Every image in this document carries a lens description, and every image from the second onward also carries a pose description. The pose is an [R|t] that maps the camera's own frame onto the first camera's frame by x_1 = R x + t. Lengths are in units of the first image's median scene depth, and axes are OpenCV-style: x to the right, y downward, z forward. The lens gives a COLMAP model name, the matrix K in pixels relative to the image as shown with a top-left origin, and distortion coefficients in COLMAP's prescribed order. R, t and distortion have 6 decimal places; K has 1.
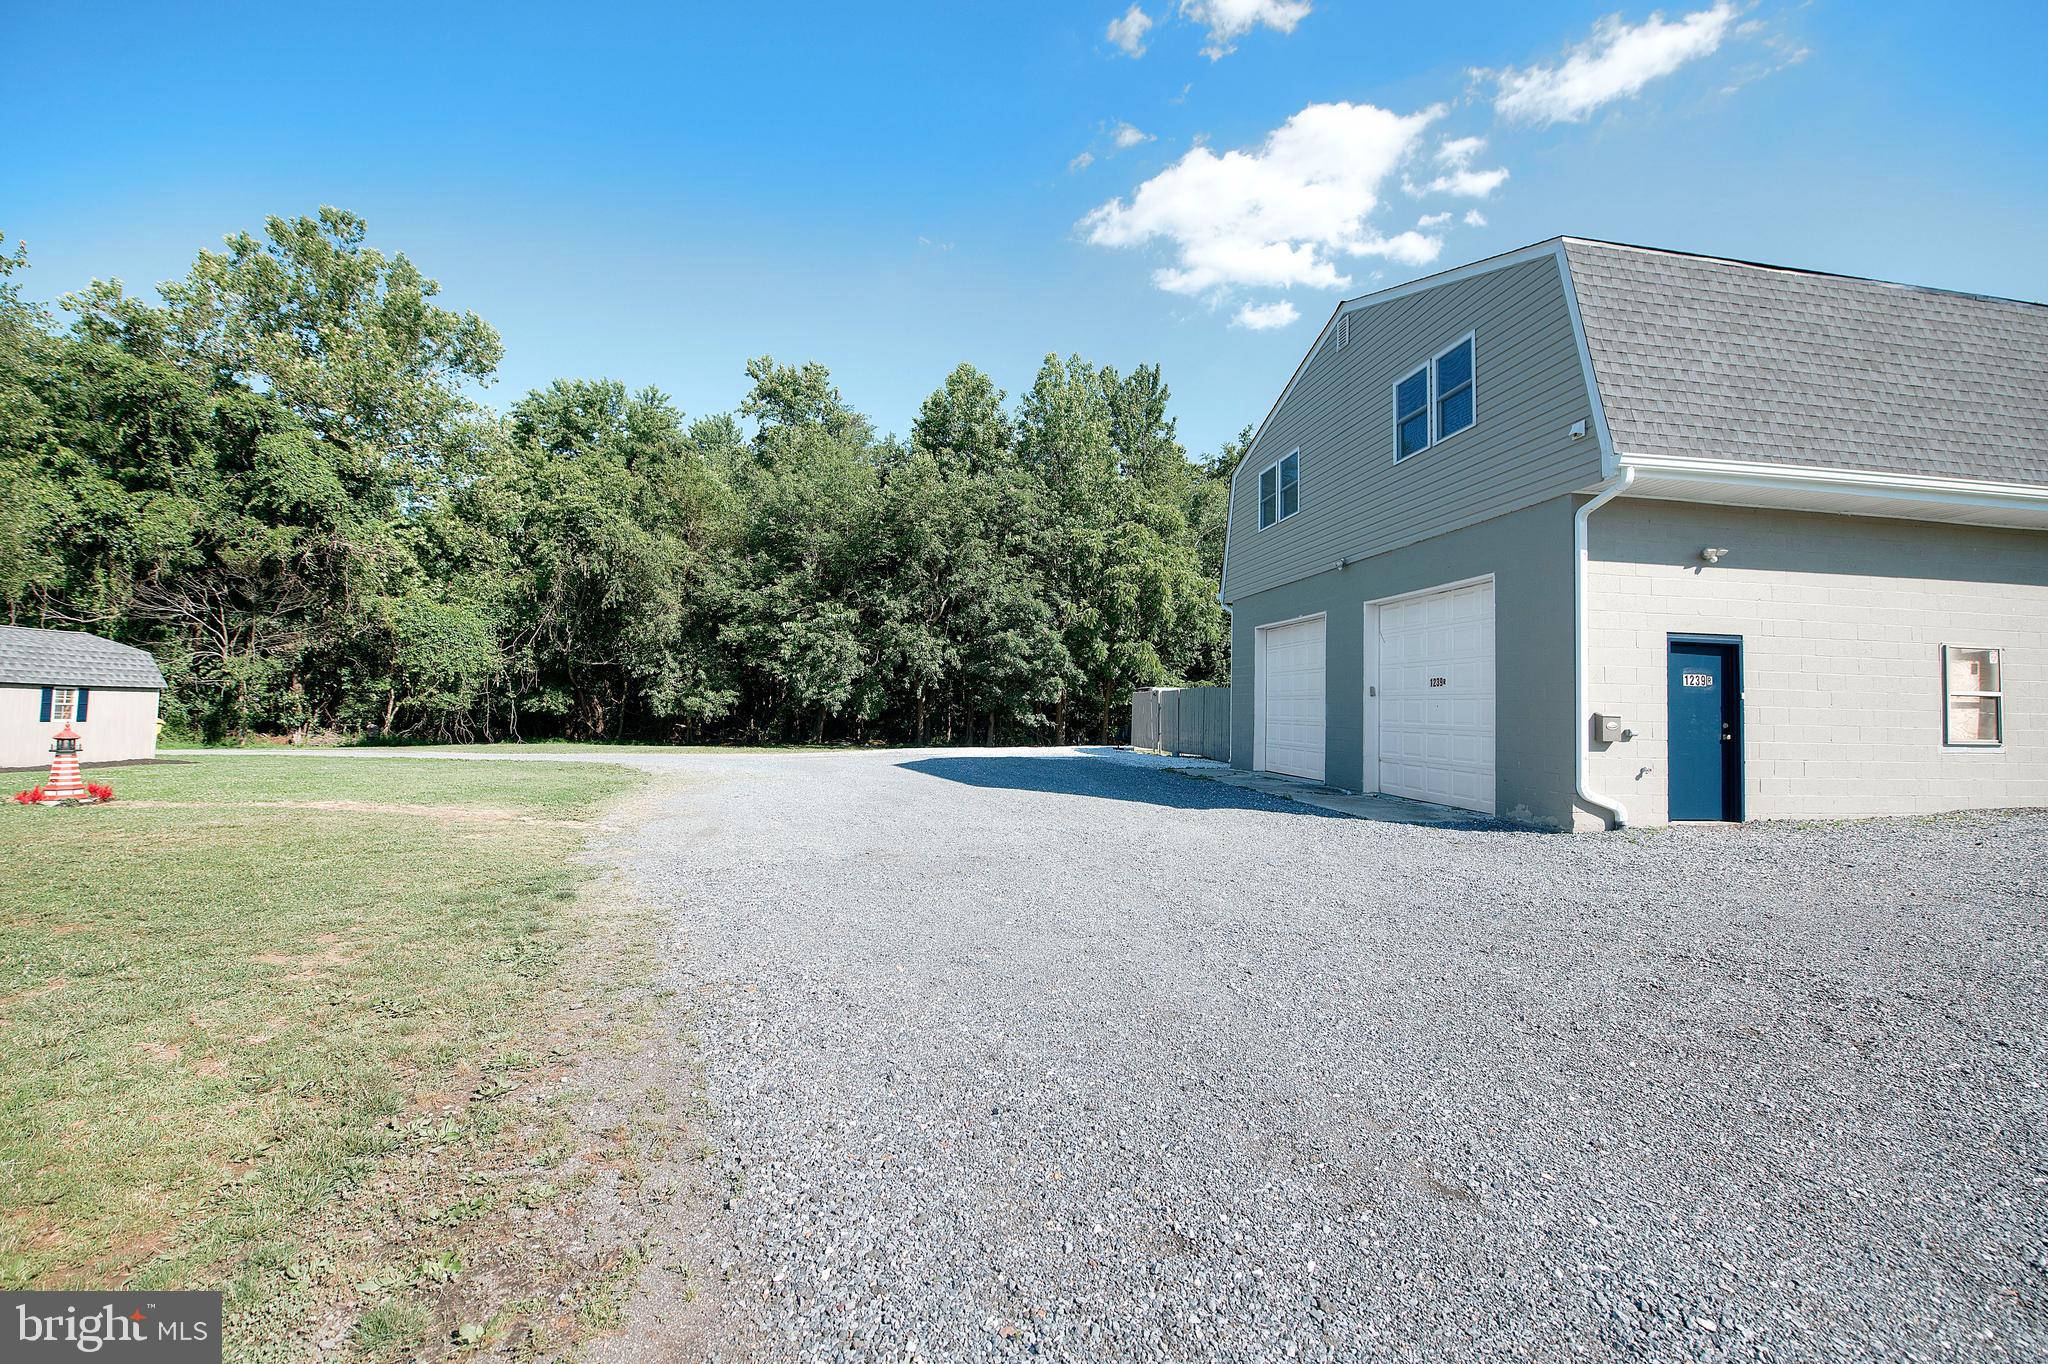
lens RADIAL K [[829.0, 0, 1029.7], [0, 829.0, 670.5], [0, 0, 1]] dist [-0.015109, -0.001916]
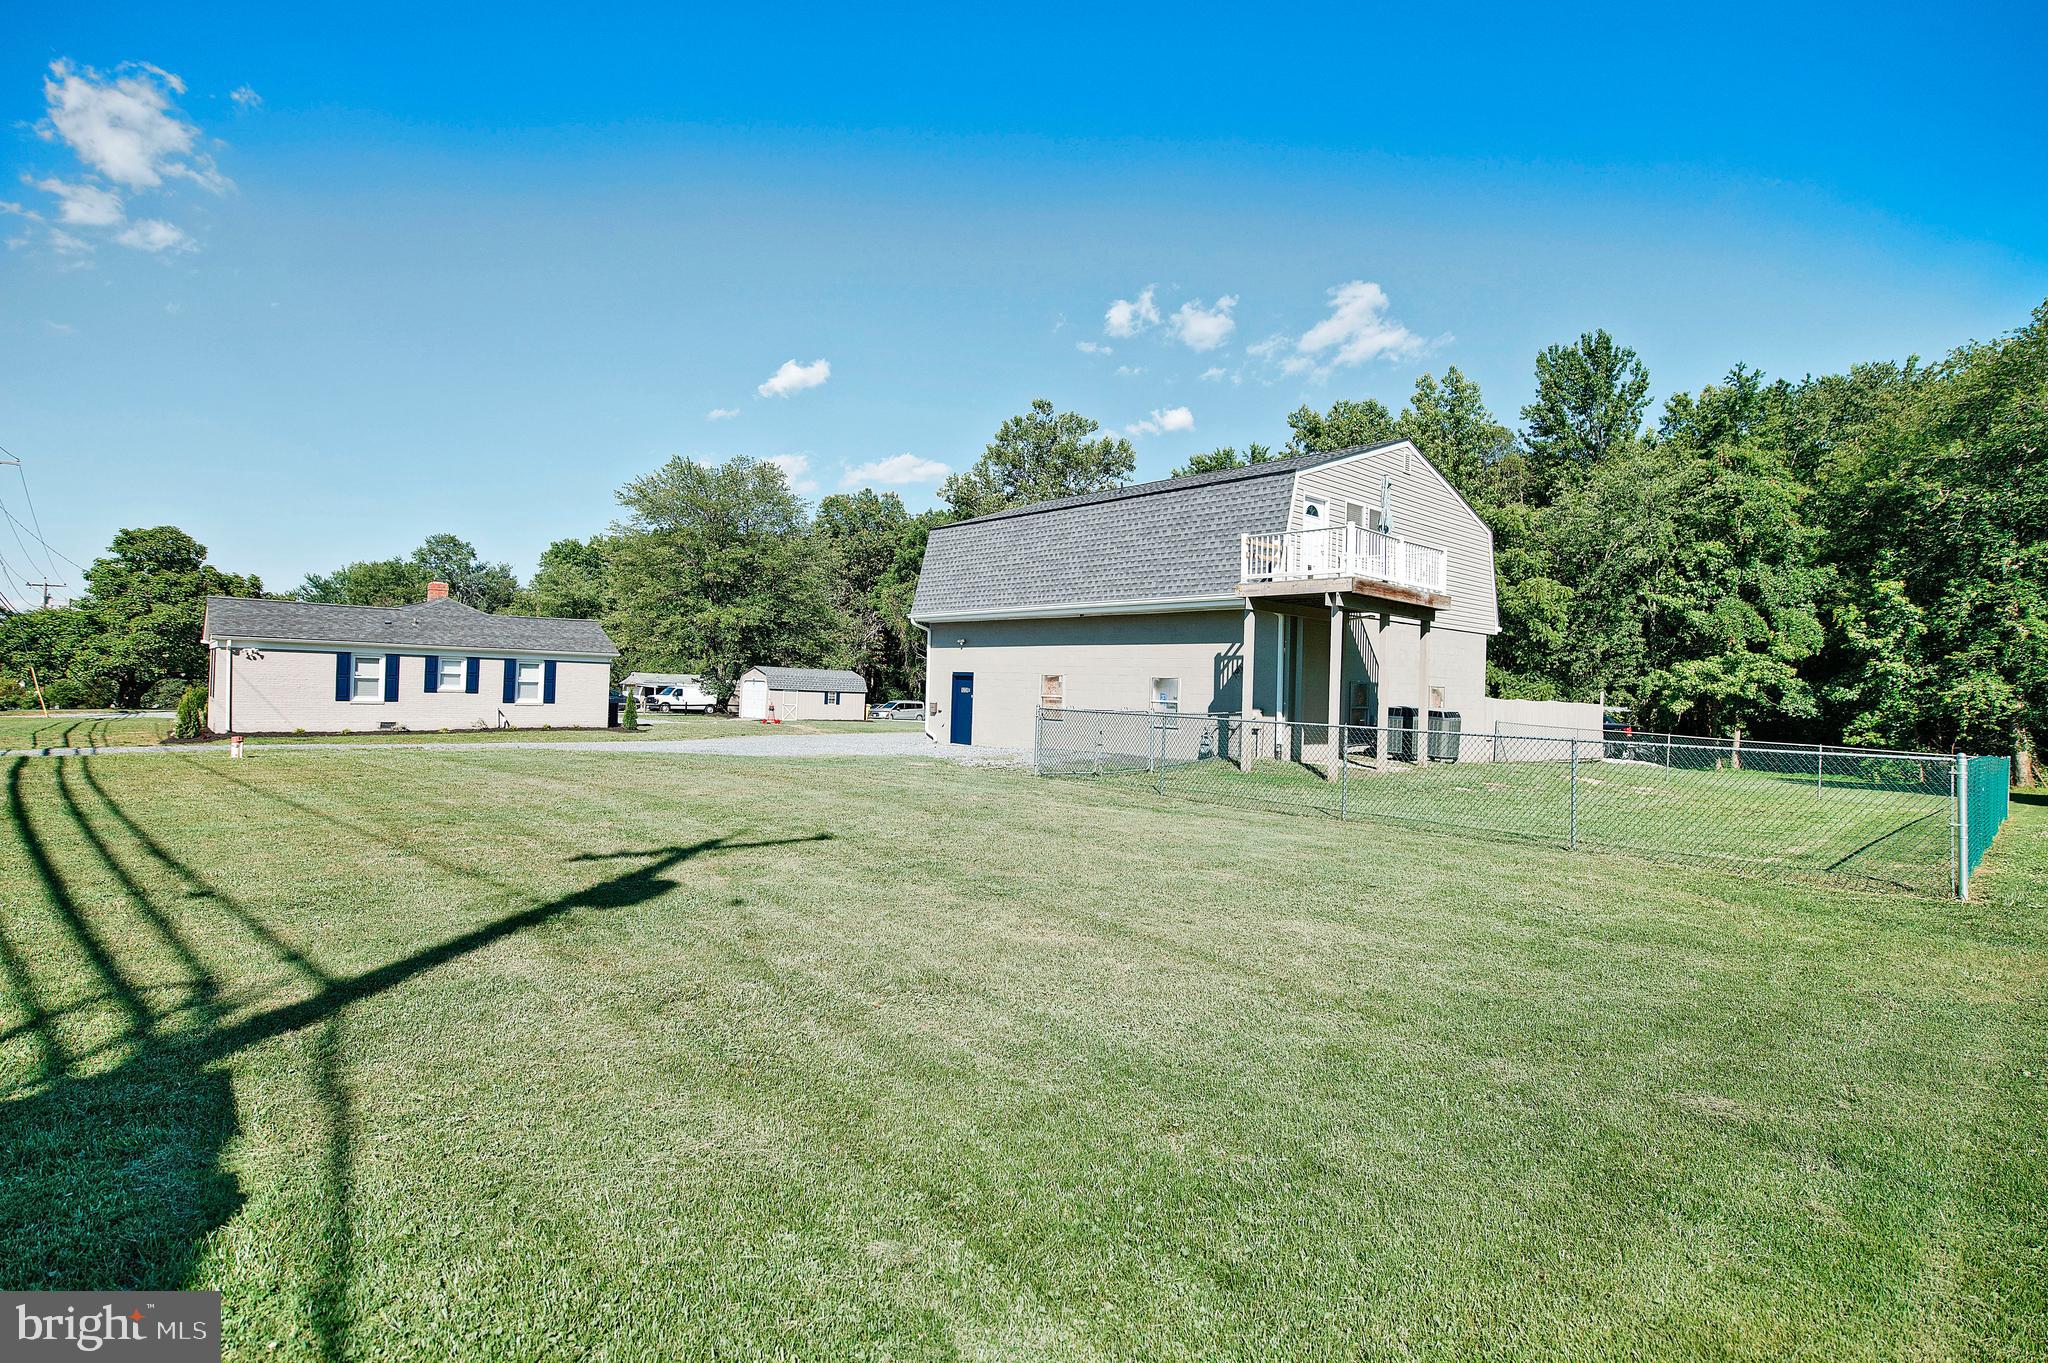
lens RADIAL K [[956.1, 0, 1032.6], [0, 956.1, 667.2], [0, 0, 1]] dist [-0.013063, -0.001863]
pose [[0.562051, -0.021550, -0.826822, 0.903225], [0.020430, 0.999717, -0.012169, -0.005149], [0.826851, -0.010053, 0.562332, -0.131467]]
